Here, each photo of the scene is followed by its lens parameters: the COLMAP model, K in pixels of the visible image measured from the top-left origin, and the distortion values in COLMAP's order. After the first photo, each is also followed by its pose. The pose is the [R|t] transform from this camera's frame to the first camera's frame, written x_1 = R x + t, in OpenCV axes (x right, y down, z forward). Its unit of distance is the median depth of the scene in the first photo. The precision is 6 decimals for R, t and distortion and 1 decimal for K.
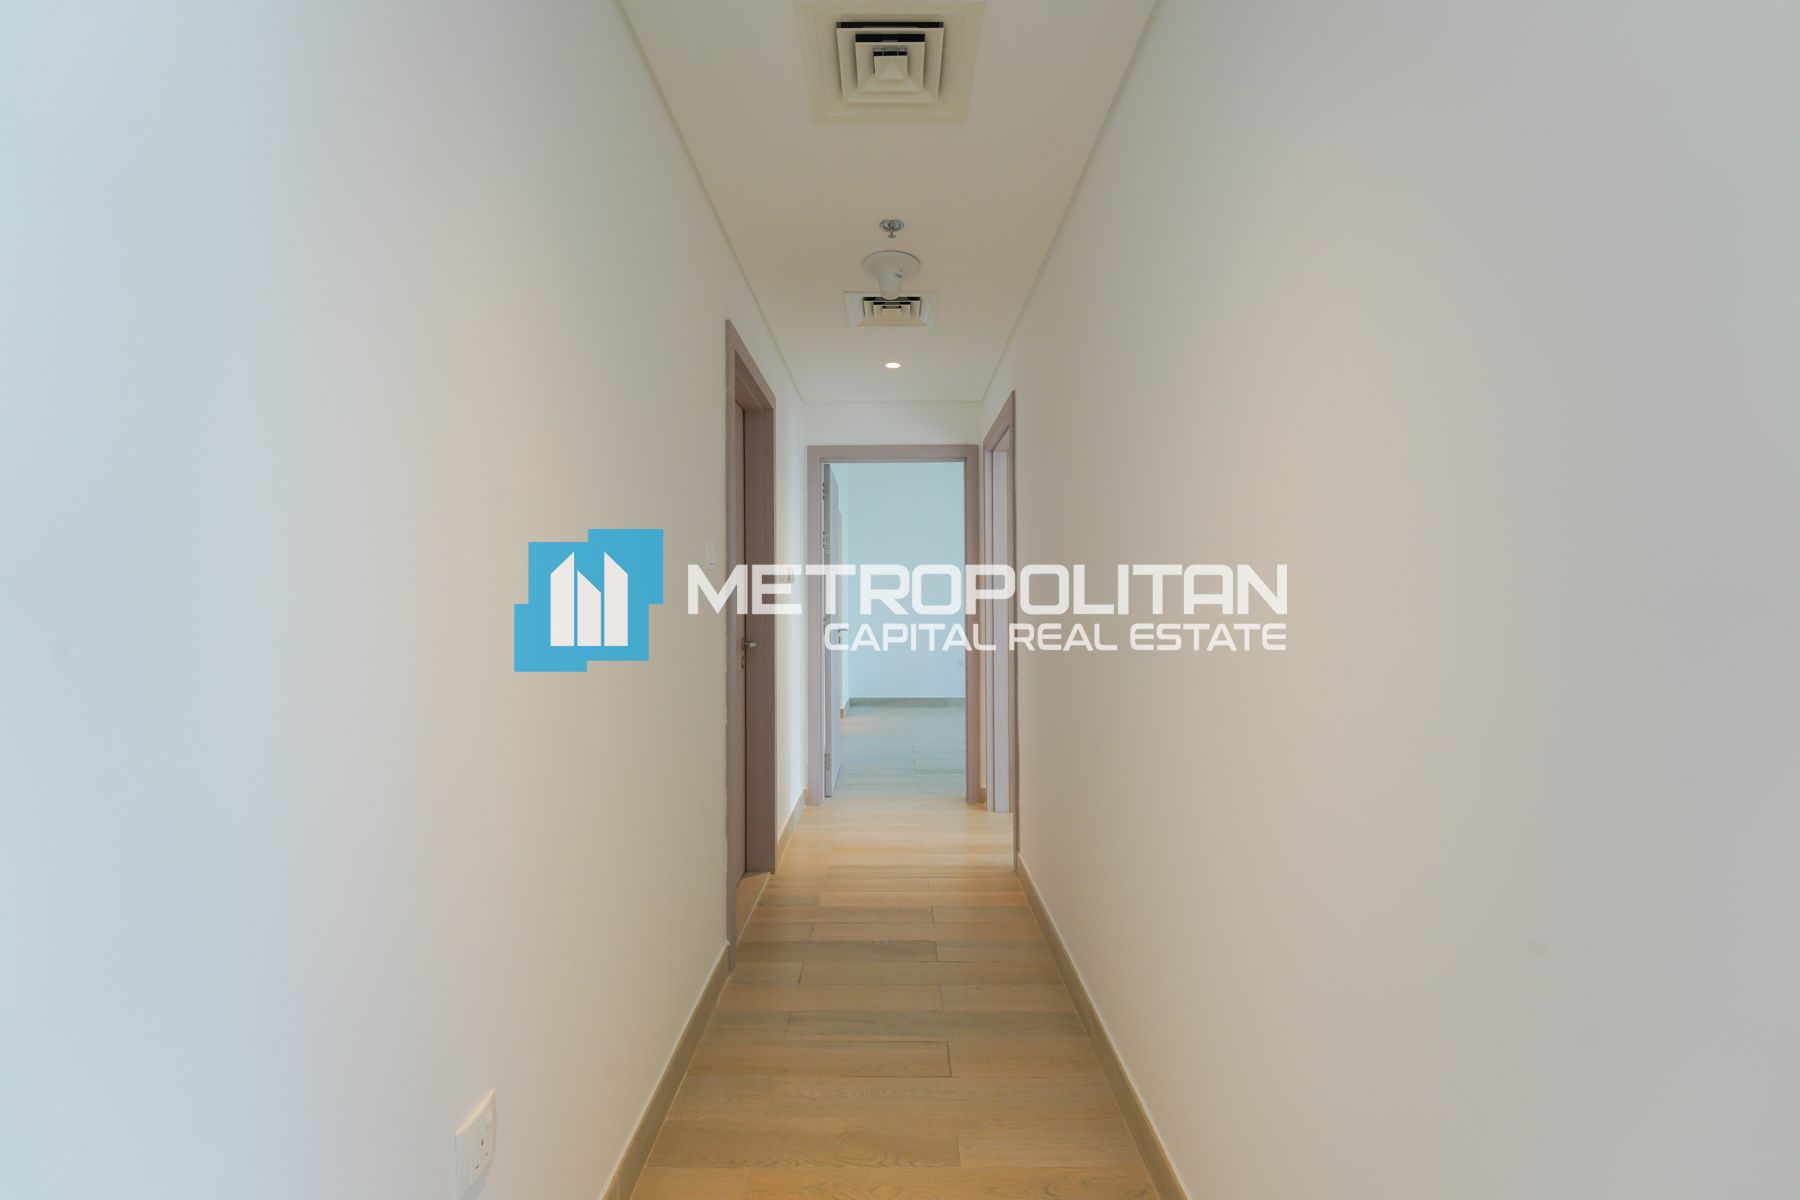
lens RADIAL K [[733.6, 0, 890.3], [0, 733.6, 607.8], [0, 0, 1]] dist [-0.000659, -0.000076]
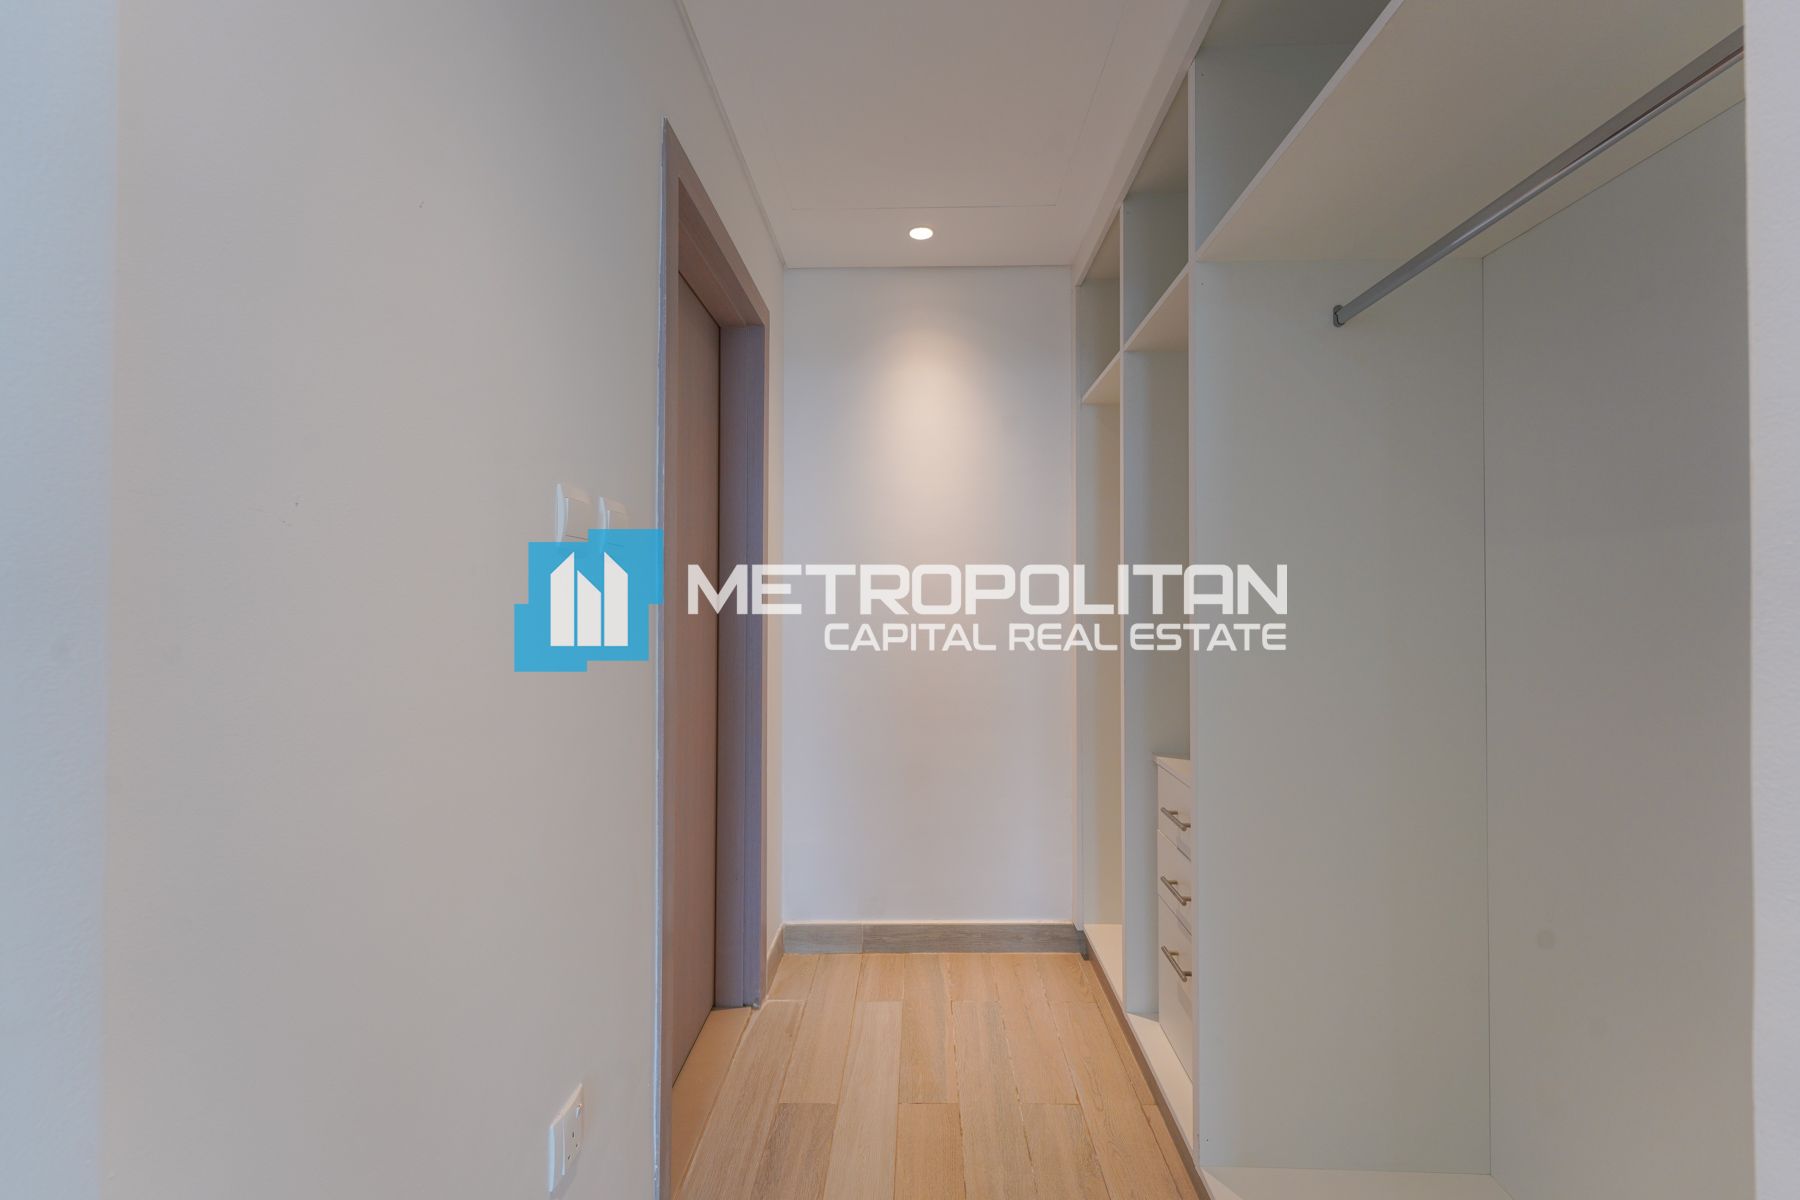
lens RADIAL K [[733.6, 0, 890.3], [0, 733.6, 607.8], [0, 0, 1]] dist [-0.000659, -0.000076]
pose [[0.998416, 0.000627, -0.056261, -0.002710], [-0.001742, 0.999803, -0.019764, 0.010905], [0.056238, 0.019831, 0.998220, 0.346394]]
